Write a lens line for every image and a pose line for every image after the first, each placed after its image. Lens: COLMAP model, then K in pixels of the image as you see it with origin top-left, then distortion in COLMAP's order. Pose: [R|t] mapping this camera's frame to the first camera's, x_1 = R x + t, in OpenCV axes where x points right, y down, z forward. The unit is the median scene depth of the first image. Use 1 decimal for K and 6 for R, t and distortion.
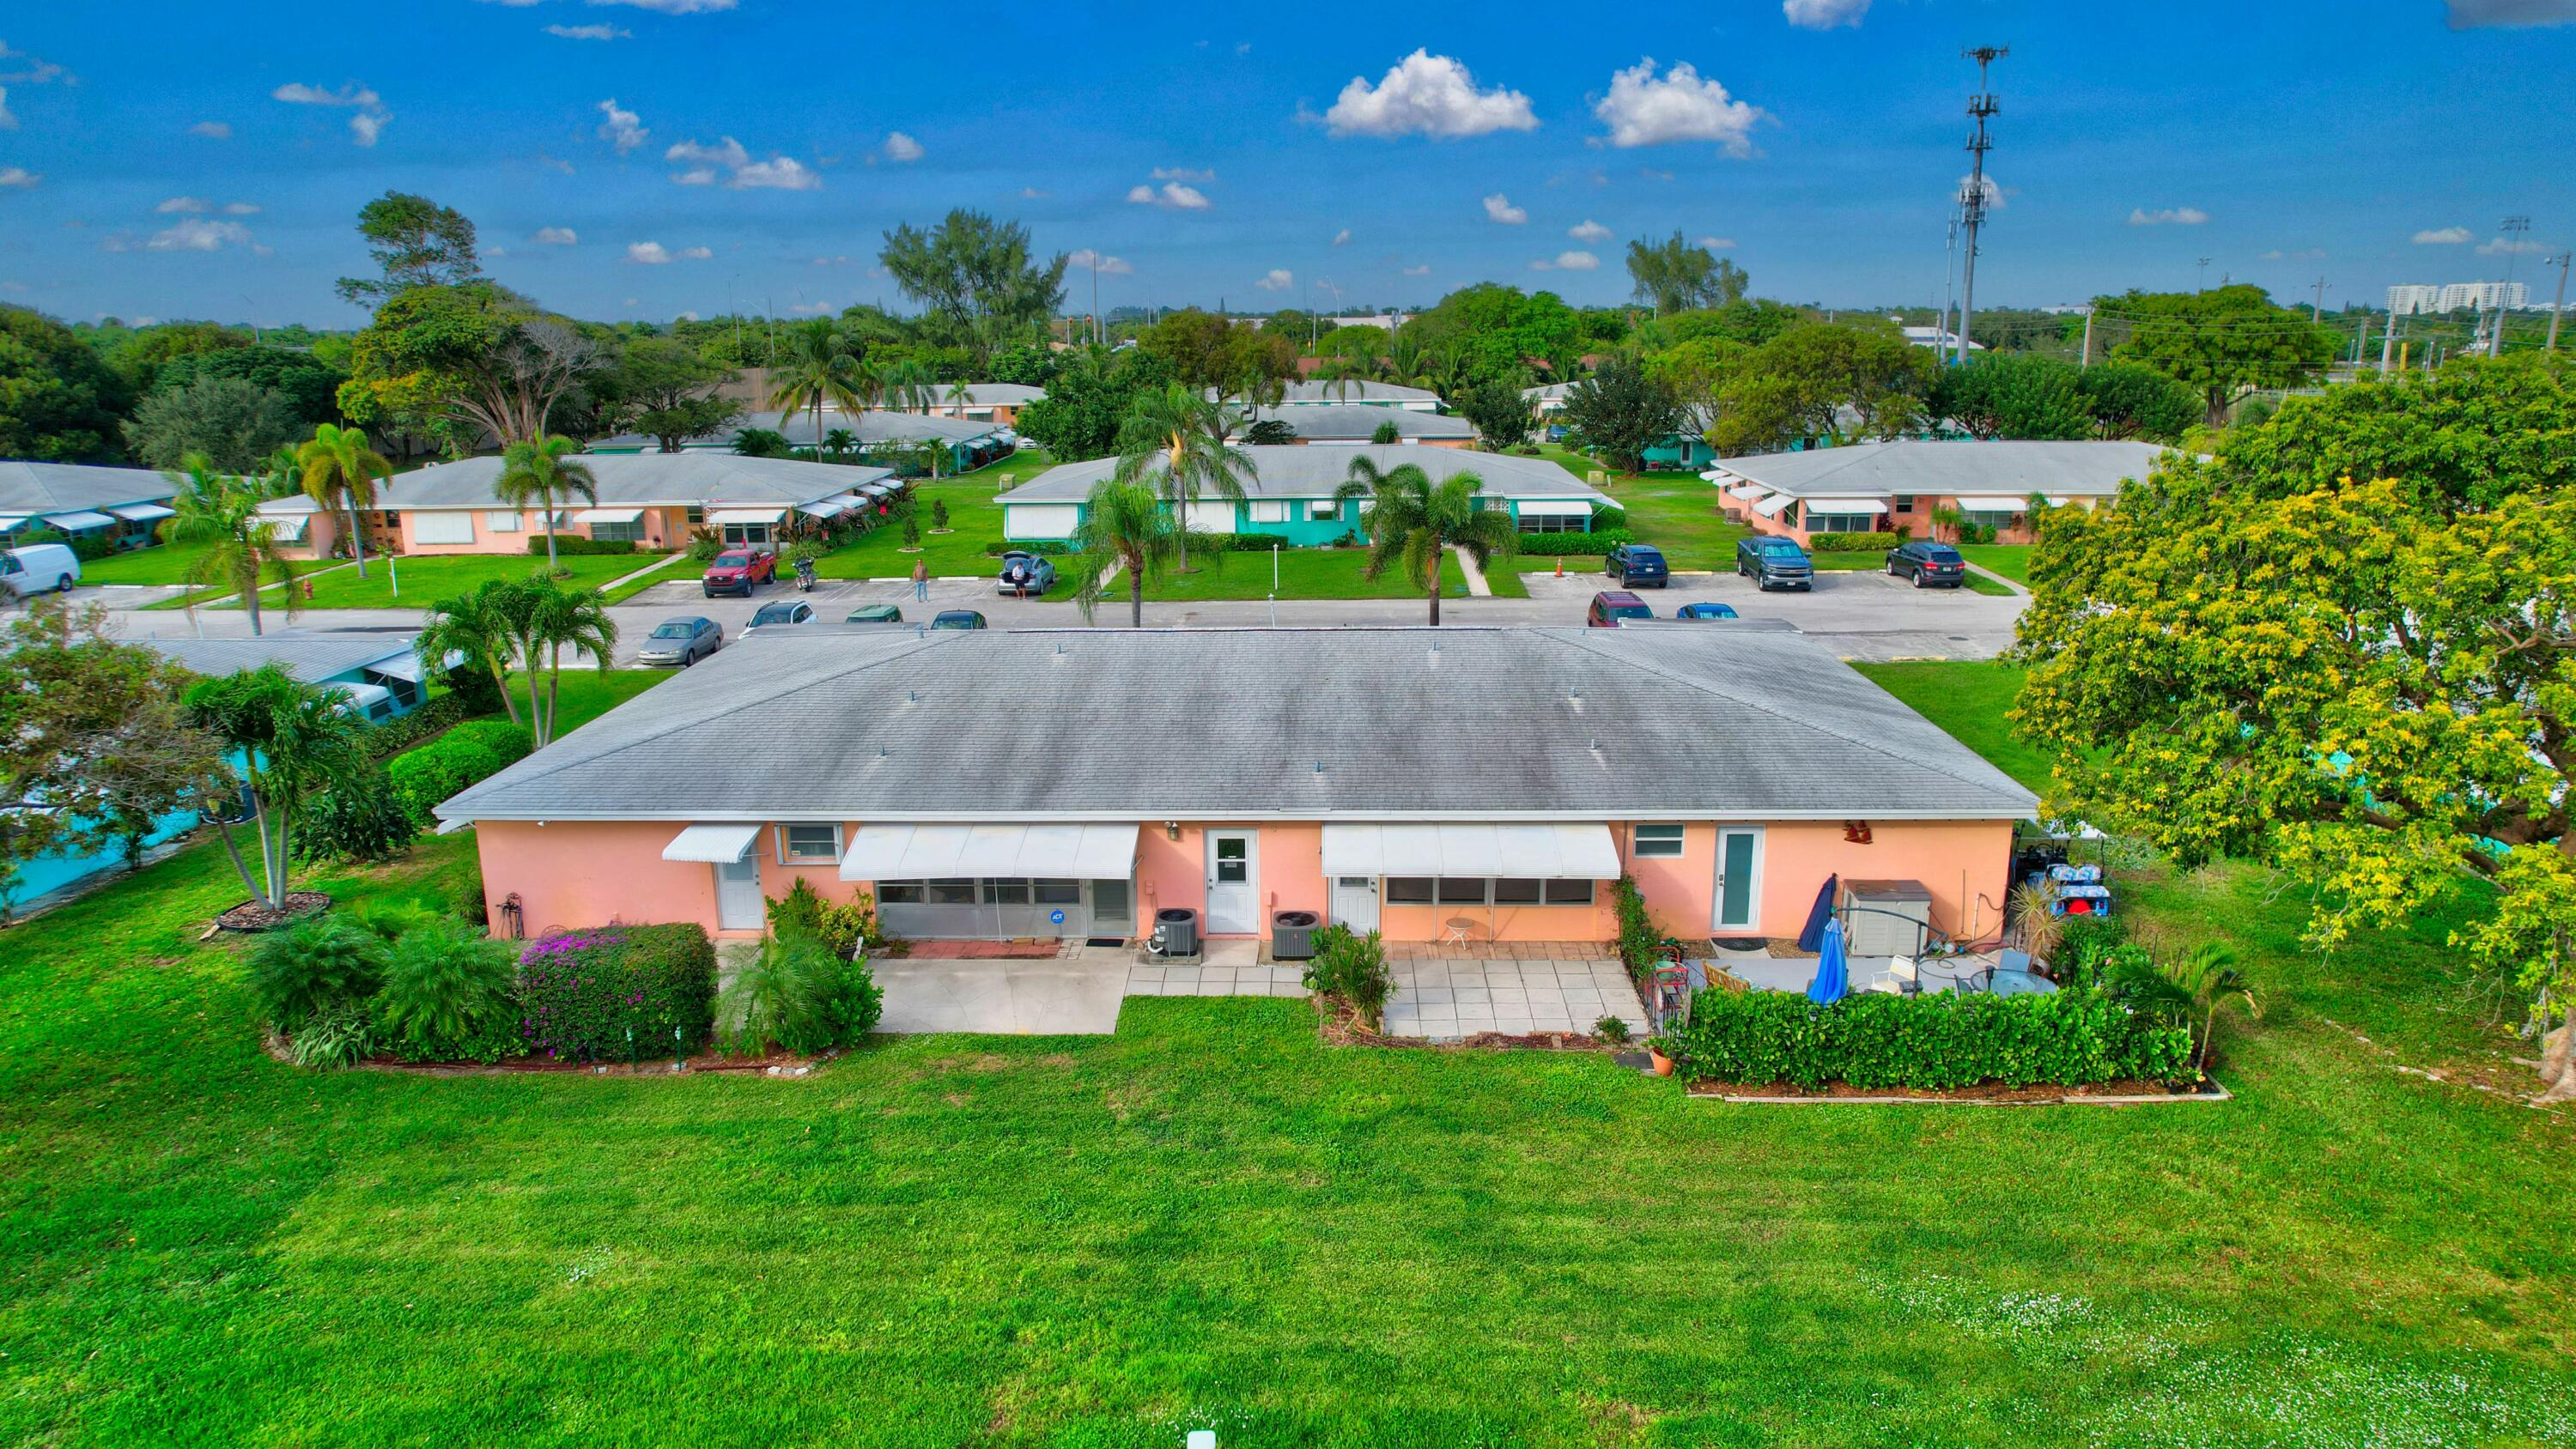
lens RADIAL K [[1643.6, 0, 1288.0], [0, 1643.6, 724.5], [0, 0, 1]] dist [-0.082226, 0.079067]
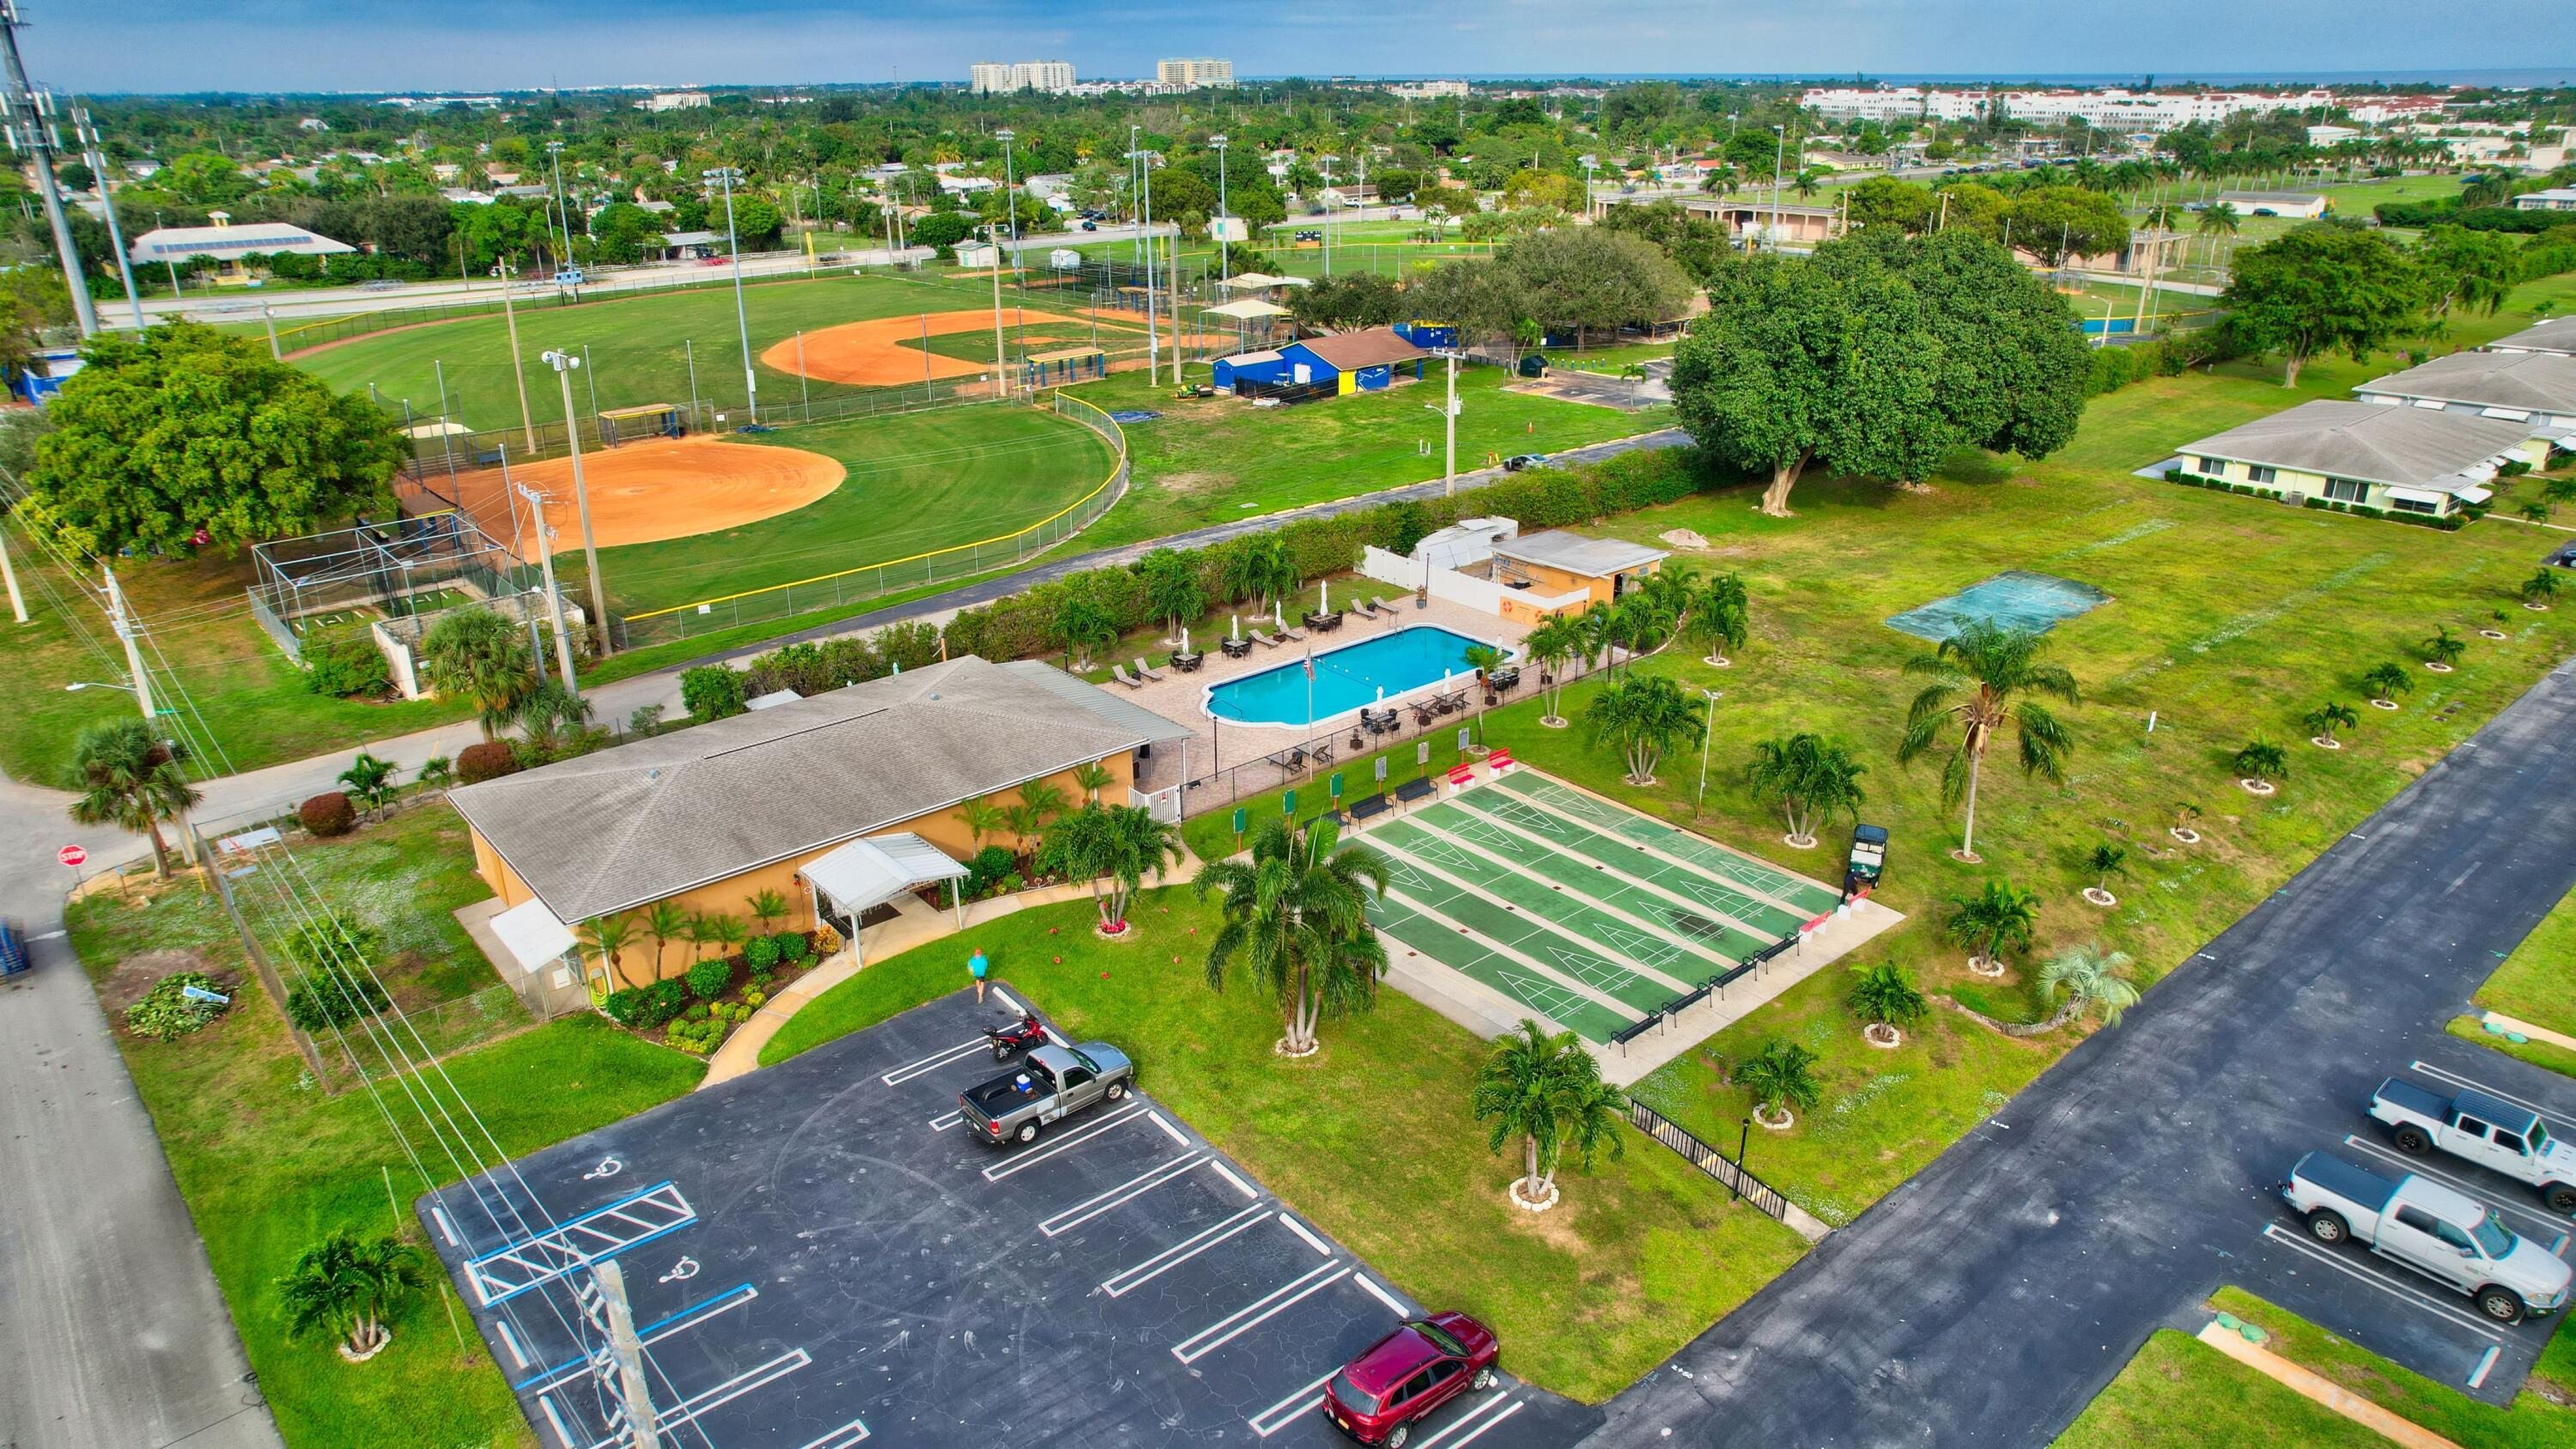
lens RADIAL K [[1644.1, 0, 1288.0], [0, 1644.1, 724.5], [0, 0, 1]] dist [-0.082226, 0.079067]
pose [[0.741775, -0.252416, 0.621334, 2.406887], [0.168142, 0.966873, 0.192056, -0.938165], [-0.649229, -0.037990, 0.759644, 1.382909]]
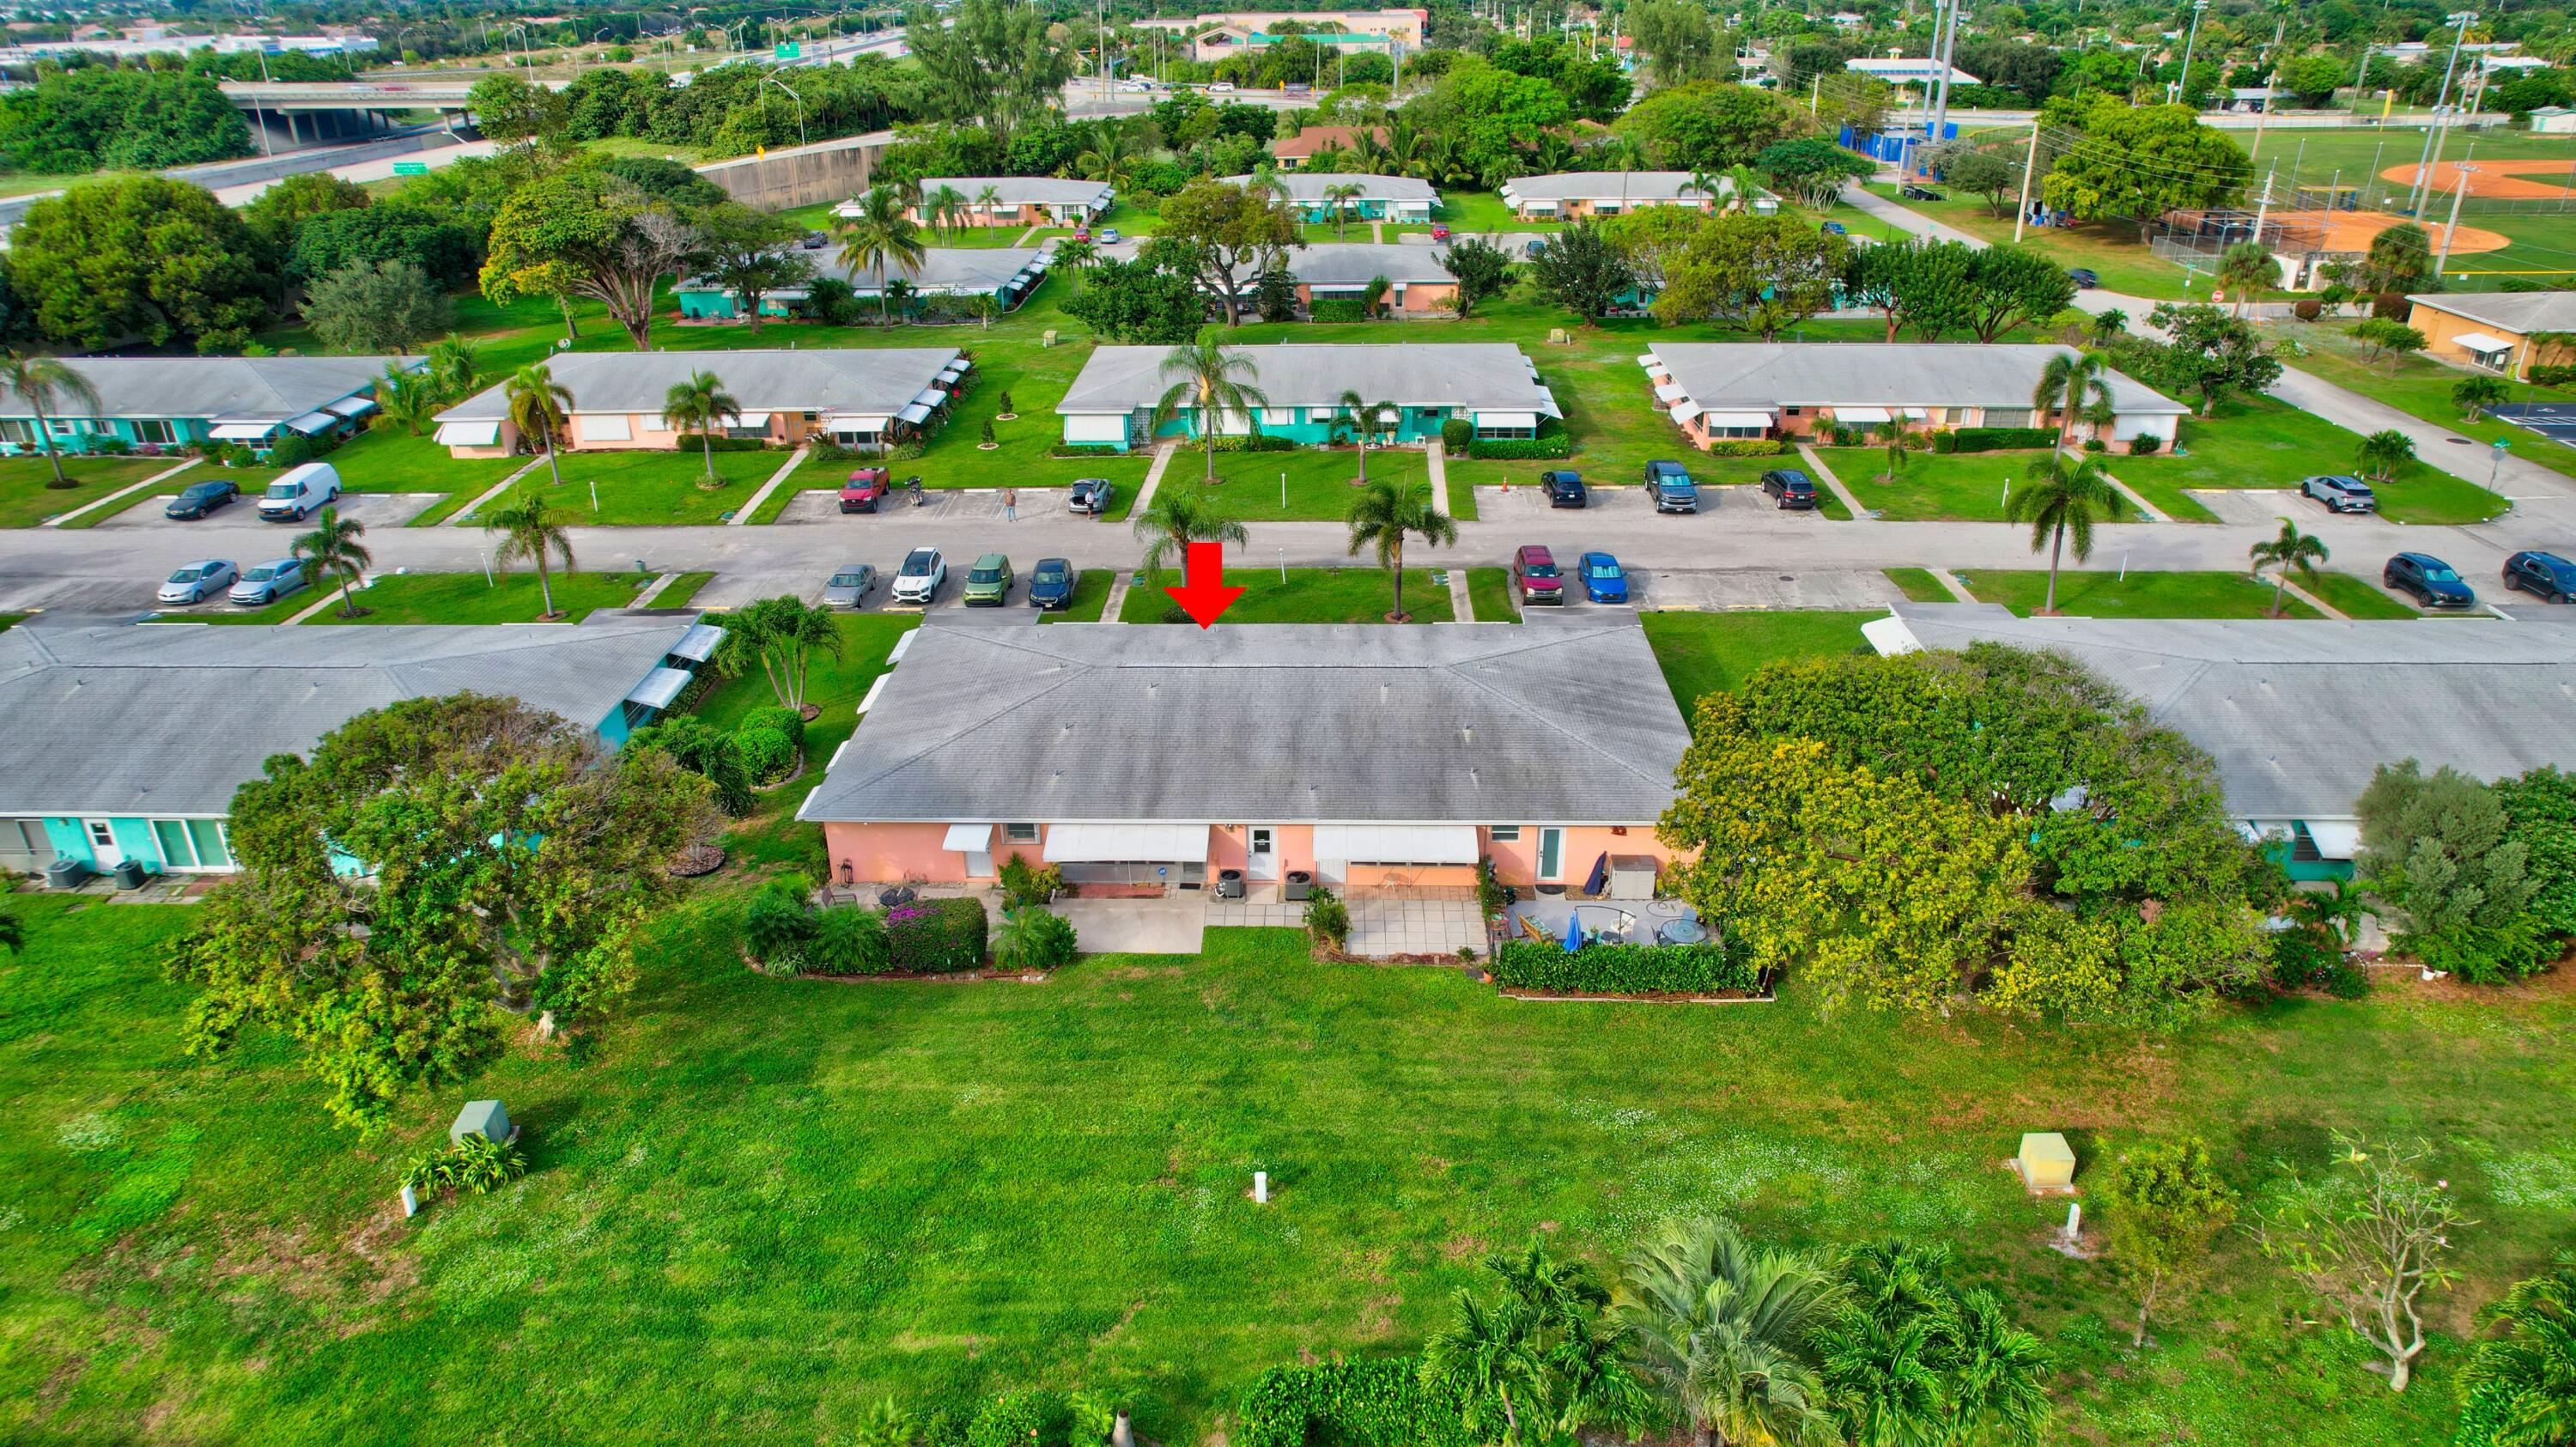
lens RADIAL K [[1643.9, 0, 1288.0], [0, 1643.9, 723.5], [0, 0, 1]] dist [-0.082226, 0.079067]
pose [[0.999995, -0.001482, -0.002839, -0.001513], [0.002002, 0.981208, 0.192945, -0.379365], [0.002500, -0.192949, 0.981206, -0.696024]]
